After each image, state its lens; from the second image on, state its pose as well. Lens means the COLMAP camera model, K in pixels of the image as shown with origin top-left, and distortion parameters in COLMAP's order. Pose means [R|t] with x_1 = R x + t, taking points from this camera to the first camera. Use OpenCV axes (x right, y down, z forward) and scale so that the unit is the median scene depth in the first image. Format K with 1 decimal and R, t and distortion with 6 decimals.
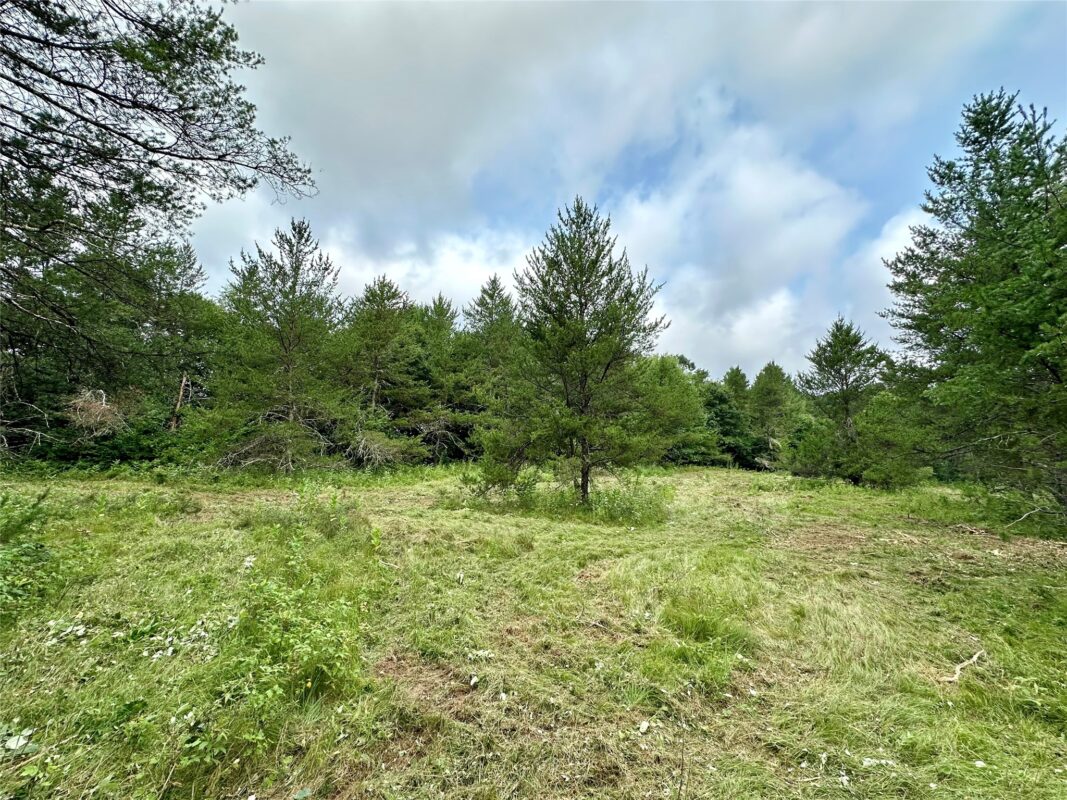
lens RADIAL K [[429.1, 0, 533.5], [0, 429.1, 400.0], [0, 0, 1]] dist [-0.000442, -0.000012]
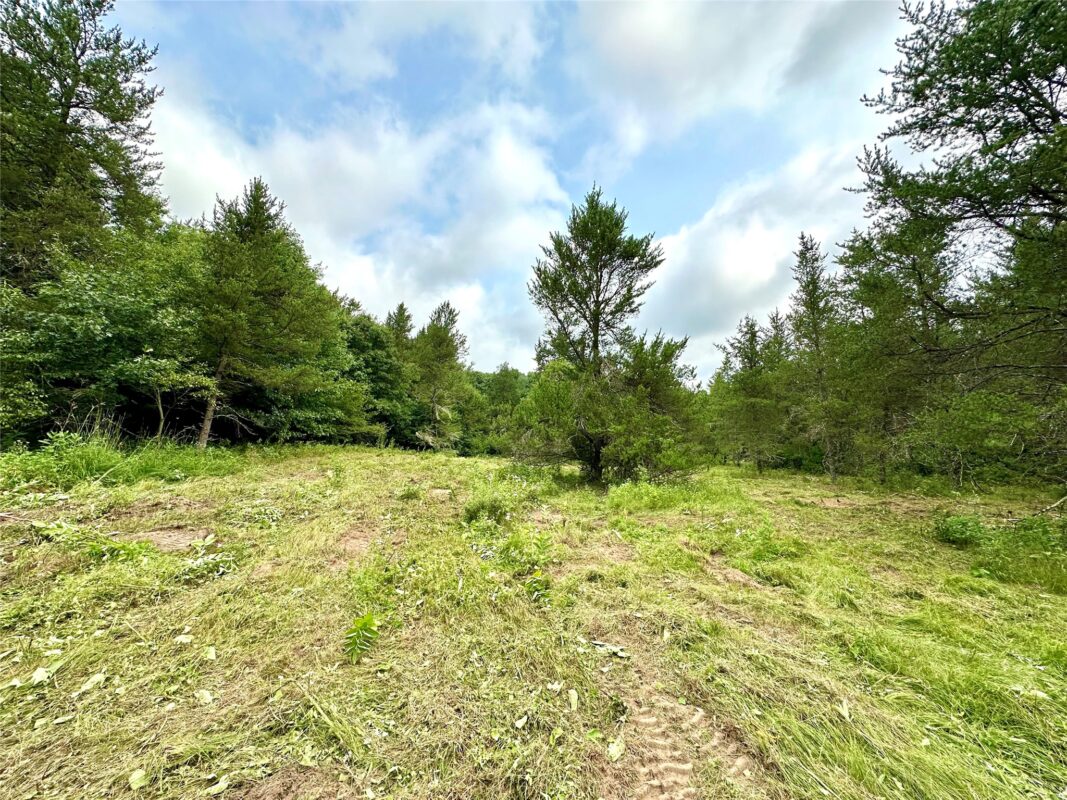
lens RADIAL K [[429.1, 0, 533.5], [0, 429.1, 400.0], [0, 0, 1]] dist [-0.000442, -0.000012]
pose [[0.704525, 0.063766, 0.706809, 0.163771], [-0.098880, 0.995061, 0.008789, 0.060864], [-0.702757, -0.076081, 0.707350, 0.395473]]
